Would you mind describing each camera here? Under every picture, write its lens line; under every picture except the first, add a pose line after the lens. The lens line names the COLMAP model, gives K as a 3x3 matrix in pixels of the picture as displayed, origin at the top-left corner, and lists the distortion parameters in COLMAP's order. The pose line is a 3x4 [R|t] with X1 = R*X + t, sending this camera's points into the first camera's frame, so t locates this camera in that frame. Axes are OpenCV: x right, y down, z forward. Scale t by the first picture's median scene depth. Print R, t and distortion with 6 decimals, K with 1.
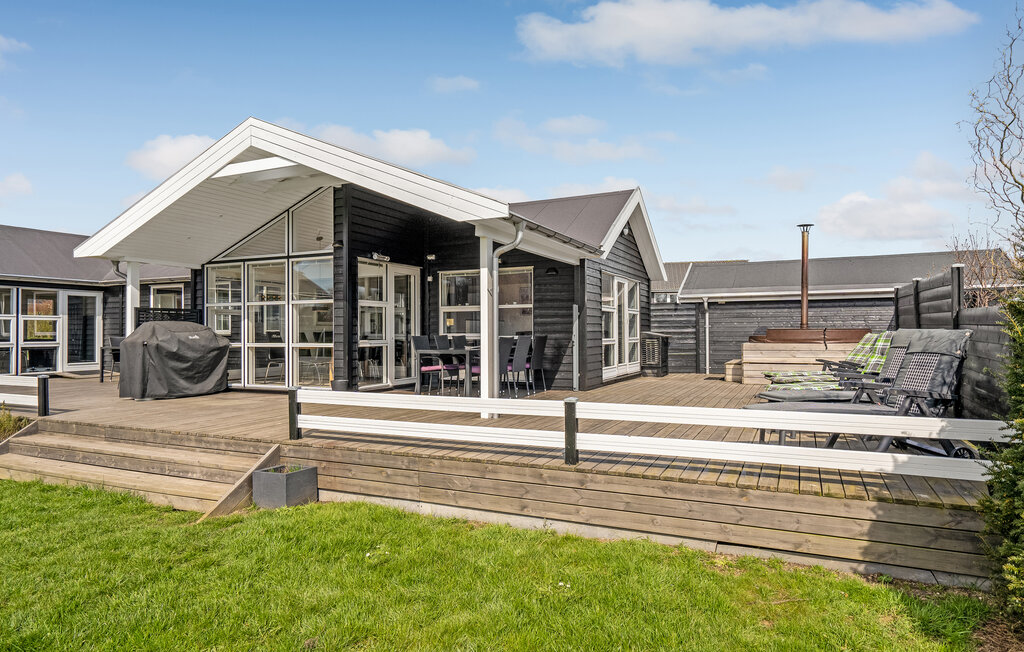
lens RADIAL K [[615.0, 0, 504.3], [0, 615.0, 324.1], [0, 0, 1]] dist [-0.002206, 0.000120]
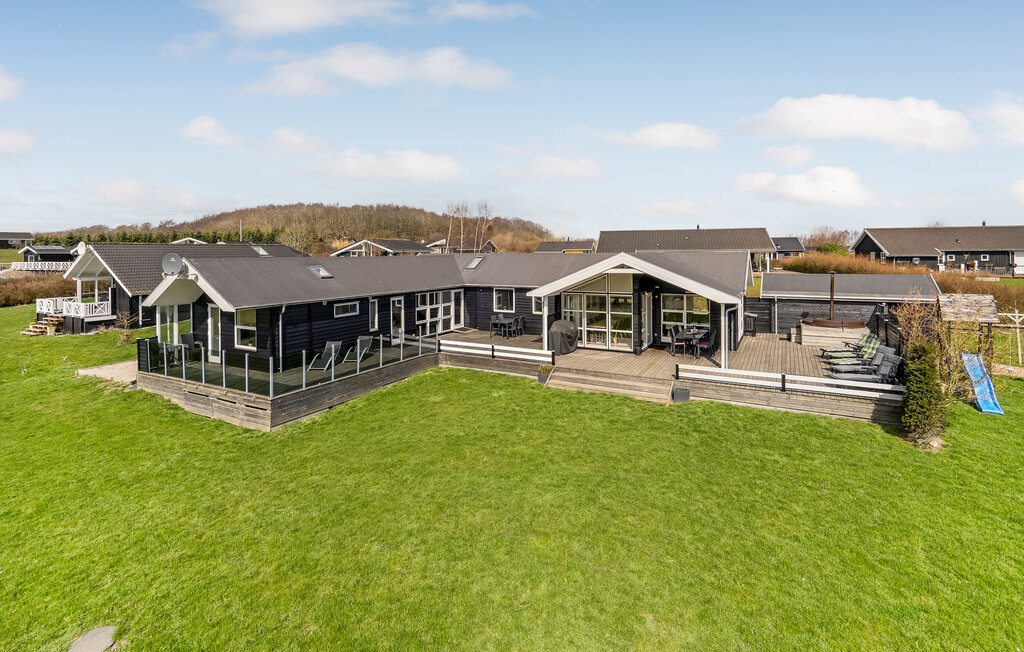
lens RADIAL K [[476.9, 0, 511.1], [0, 476.9, 257.7], [0, 0, 1]] dist [-0.009108, 0.003035]
pose [[0.996841, -0.003698, -0.079336, -0.574640], [0.005070, 0.999841, 0.017095, -0.279437], [0.079260, -0.017443, 0.996701, -0.860600]]
